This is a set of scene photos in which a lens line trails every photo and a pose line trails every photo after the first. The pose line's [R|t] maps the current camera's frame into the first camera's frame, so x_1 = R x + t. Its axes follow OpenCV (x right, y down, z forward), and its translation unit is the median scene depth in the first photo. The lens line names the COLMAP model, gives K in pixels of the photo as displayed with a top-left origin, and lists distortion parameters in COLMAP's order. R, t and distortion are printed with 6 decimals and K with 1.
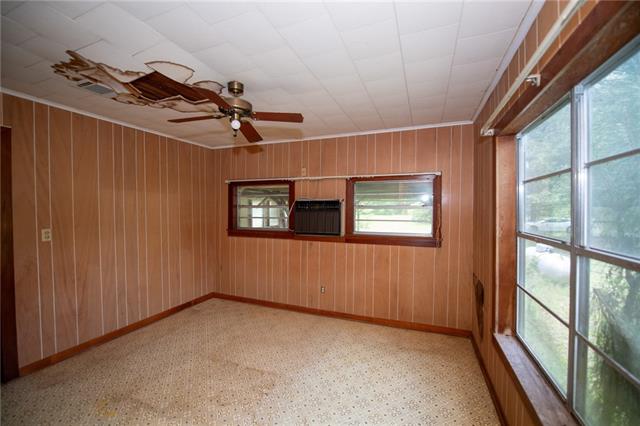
lens RADIAL K [[263.0, 0, 319.8], [0, 263.0, 216.1], [0, 0, 1]] dist [-0.001417, 0.000079]
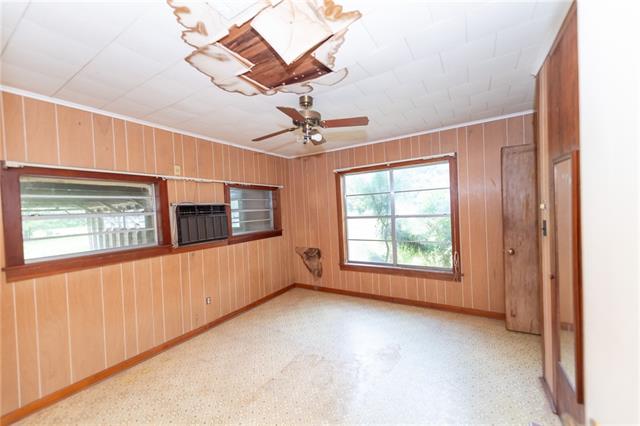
lens RADIAL K [[251.5, 0, 320.0], [0, 251.5, 213.0], [0, 0, 1]] dist [-0.000399, 0.000029]
pose [[0.175529, -0.030699, 0.983995, -0.787197], [0.065707, 0.997650, 0.019404, -0.020163], [-0.982279, 0.061249, 0.177134, 0.440049]]
